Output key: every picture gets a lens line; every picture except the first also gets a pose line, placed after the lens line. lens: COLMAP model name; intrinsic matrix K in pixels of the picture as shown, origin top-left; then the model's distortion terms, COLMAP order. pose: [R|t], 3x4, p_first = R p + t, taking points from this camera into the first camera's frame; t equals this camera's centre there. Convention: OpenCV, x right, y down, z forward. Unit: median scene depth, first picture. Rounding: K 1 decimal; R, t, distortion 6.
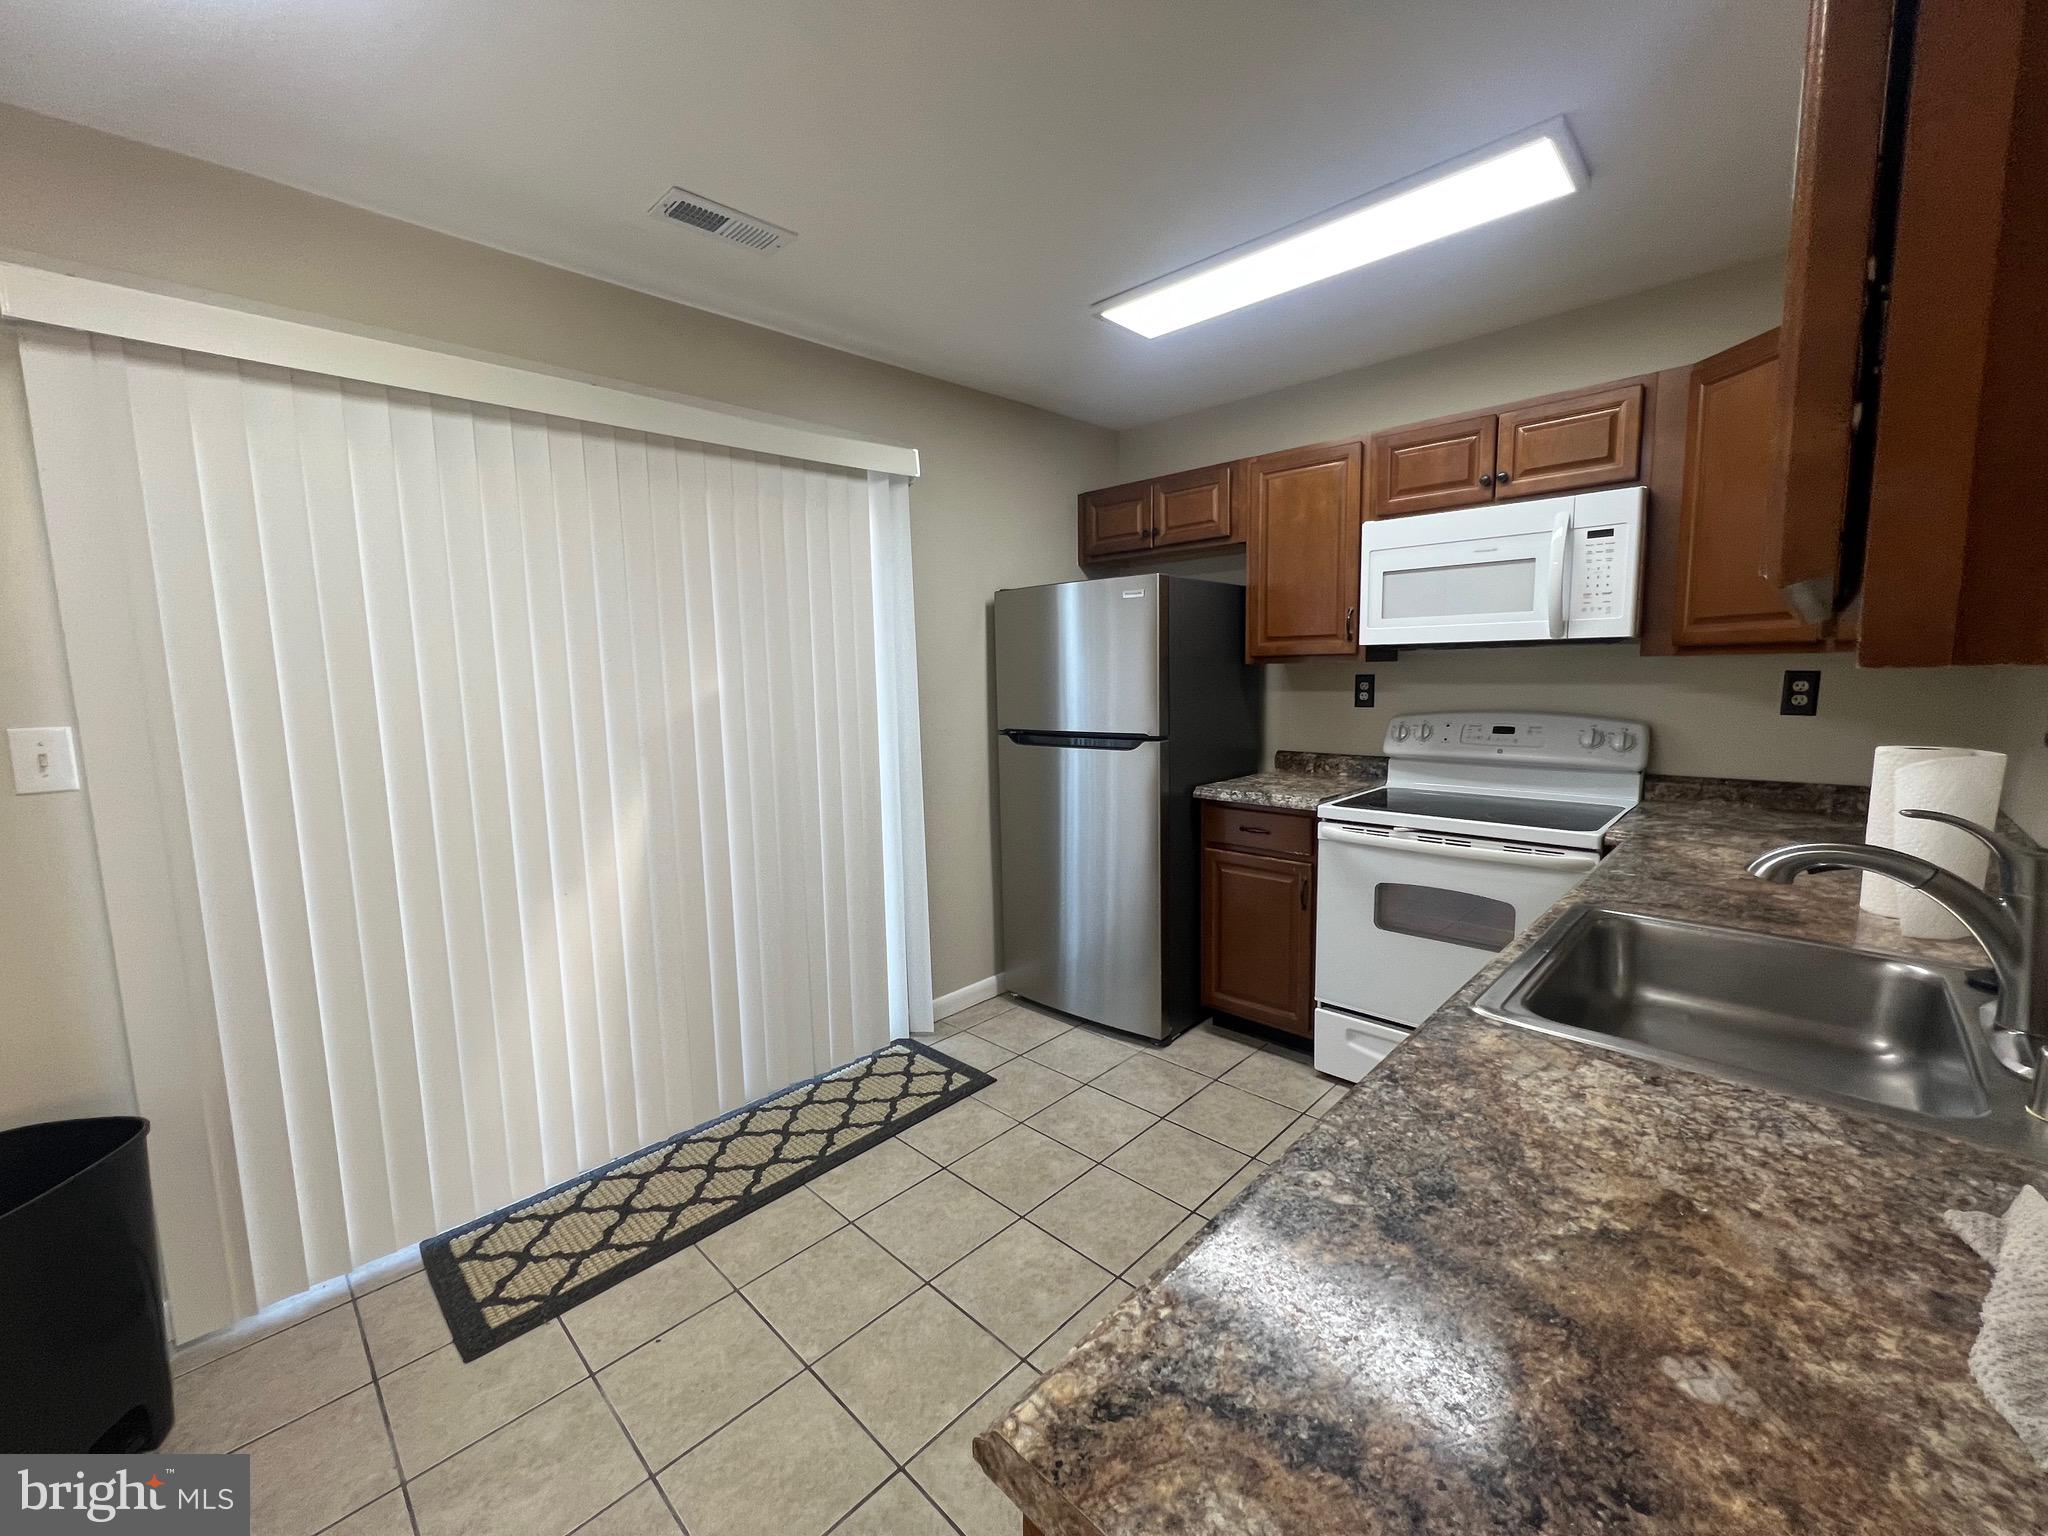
lens RADIAL K [[821.0, 0, 1023.1], [0, 821.0, 766.9], [0, 0, 1]] dist [0.000166, 0.000583]
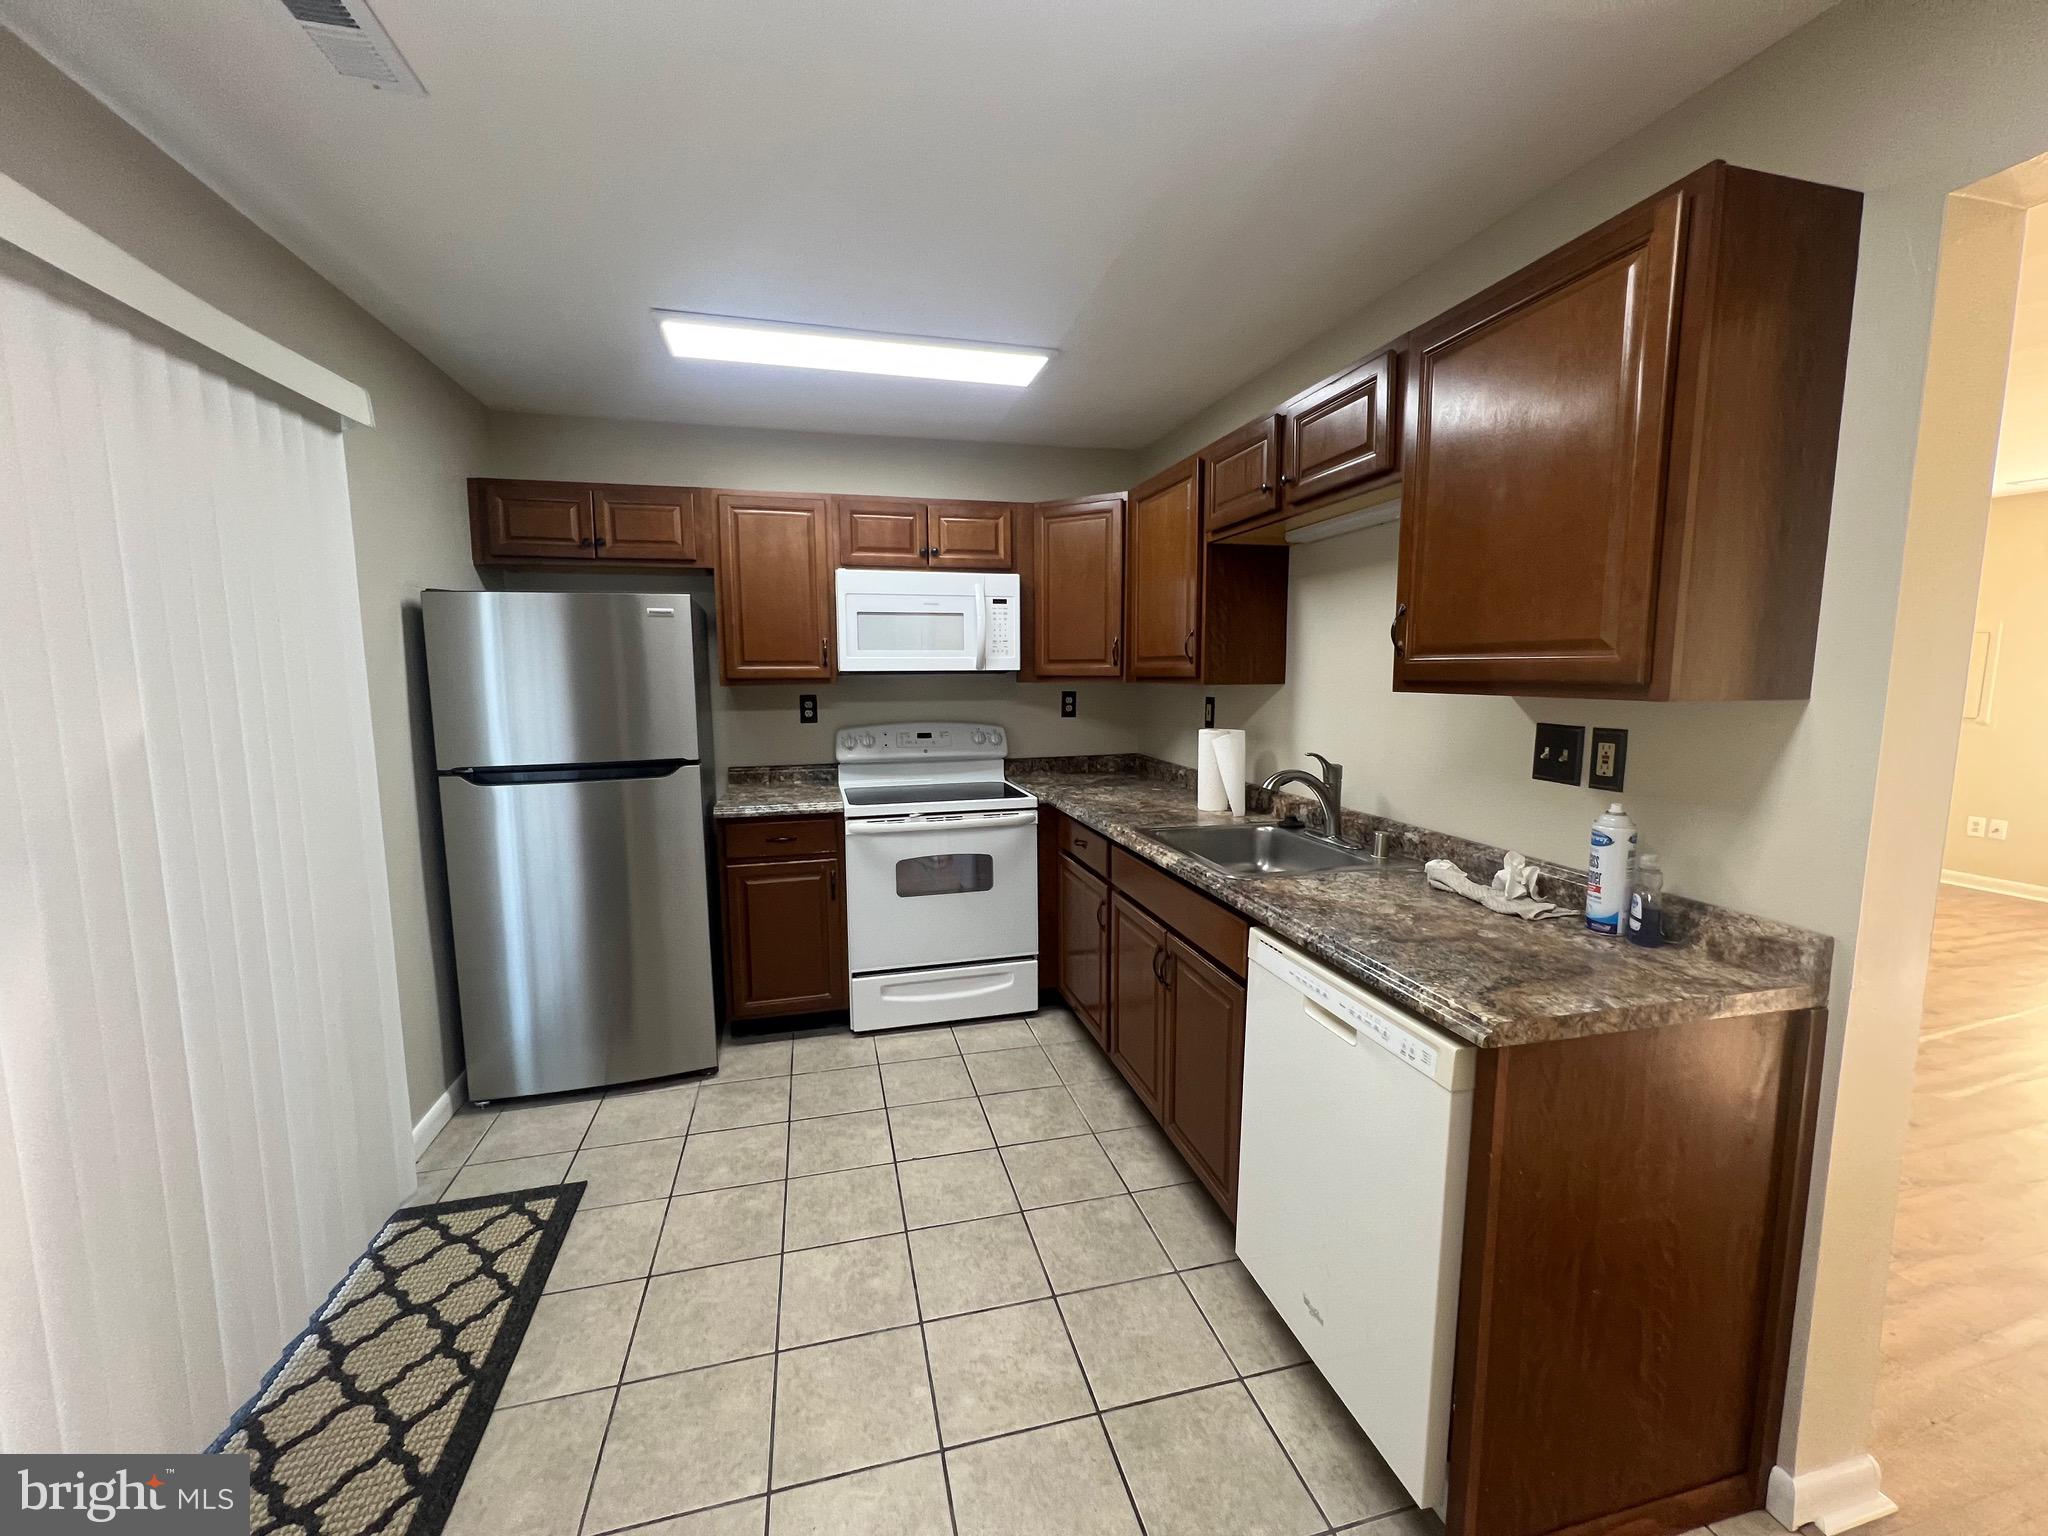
lens RADIAL K [[821.0, 0, 1024.7], [0, 821.0, 764.4], [0, 0, 1]] dist [0.000166, 0.000583]
pose [[0.519753, -0.080047, 0.850558, -0.498649], [0.098641, 0.994565, 0.033324, -0.027221], [-0.848603, 0.066579, 0.524824, 0.159904]]
